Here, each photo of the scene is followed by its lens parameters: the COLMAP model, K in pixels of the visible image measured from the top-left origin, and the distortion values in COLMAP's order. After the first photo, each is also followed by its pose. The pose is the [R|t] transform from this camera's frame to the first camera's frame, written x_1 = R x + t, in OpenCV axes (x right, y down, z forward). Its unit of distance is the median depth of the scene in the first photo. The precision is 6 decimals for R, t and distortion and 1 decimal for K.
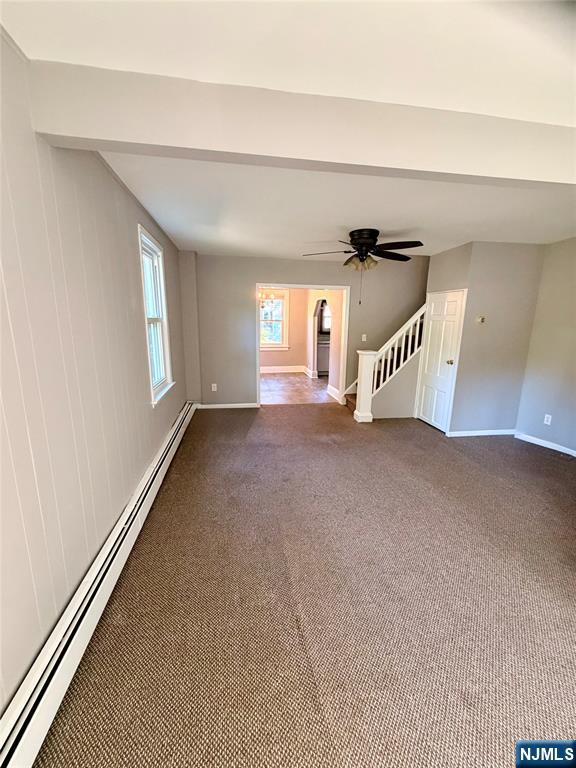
lens RADIAL K [[308.8, 0, 287.1], [0, 308.8, 384.7], [0, 0, 1]] dist [0.001220, 0.000125]
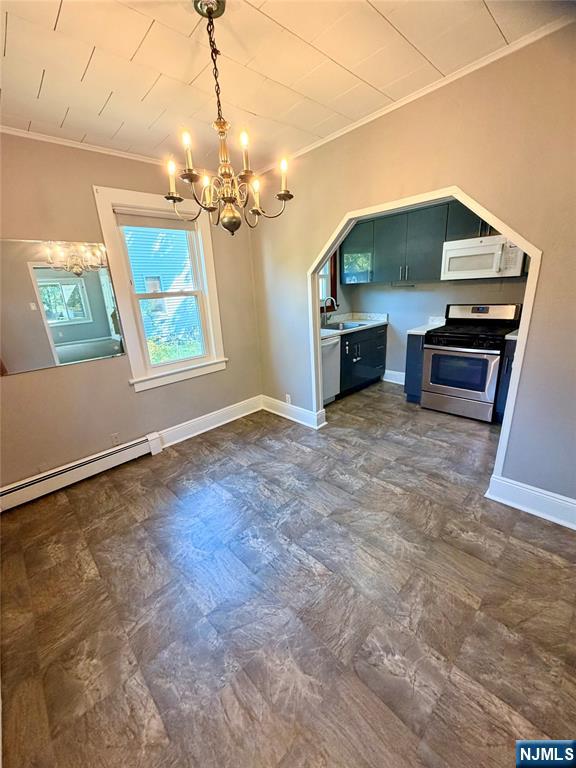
lens RADIAL K [[308.8, 0, 286.4], [0, 308.8, 383.9], [0, 0, 1]] dist [0.001220, 0.000125]
pose [[0.826643, -0.219622, 0.518101, -0.148505], [0.182461, 0.975562, 0.122418, -0.128396], [-0.532325, -0.006663, 0.846514, 0.607284]]
